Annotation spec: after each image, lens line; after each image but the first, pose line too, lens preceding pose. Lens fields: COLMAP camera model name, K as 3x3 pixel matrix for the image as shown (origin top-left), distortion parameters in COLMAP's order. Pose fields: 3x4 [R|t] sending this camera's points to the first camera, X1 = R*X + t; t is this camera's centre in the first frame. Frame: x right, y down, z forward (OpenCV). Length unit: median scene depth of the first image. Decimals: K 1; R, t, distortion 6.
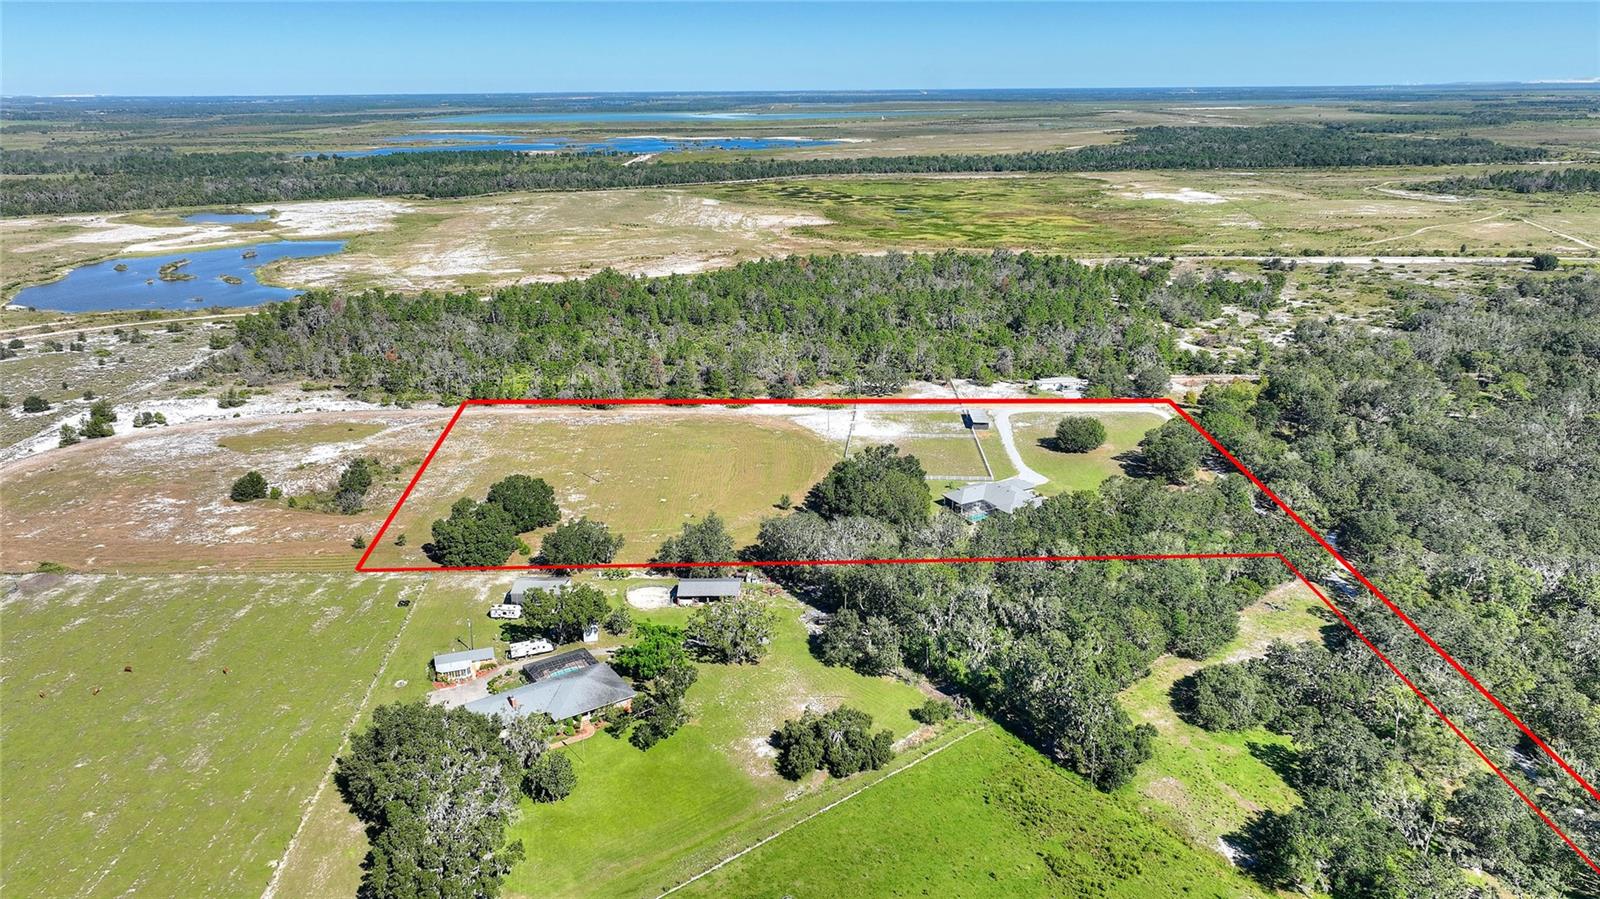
lens RADIAL K [[1104.7, 0, 800.0], [0, 1104.7, 449.5], [0, 0, 1]] dist [0.004886, 0.002812]
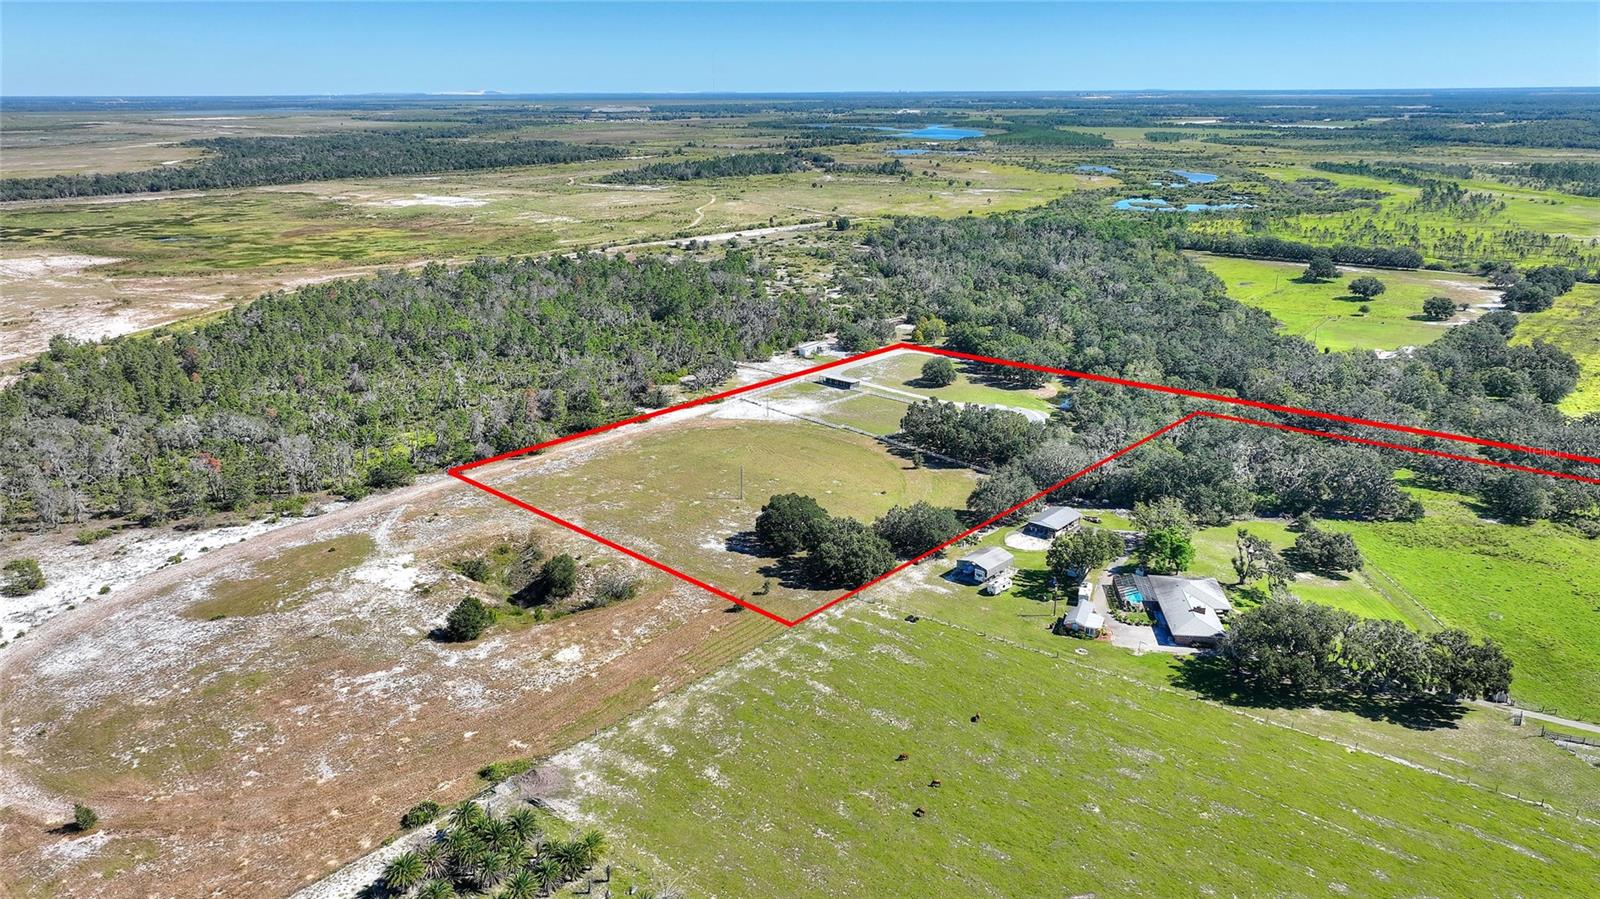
lens RADIAL K [[1113.1, 0, 800.0], [0, 1113.1, 449.5], [0, 0, 1]] dist [0.010855, 0.003466]
pose [[0.654775, -0.229995, 0.719980, -0.777057], [0.237742, 0.966898, 0.092661, -0.083251], [-0.717459, 0.110498, 0.687781, 0.277421]]
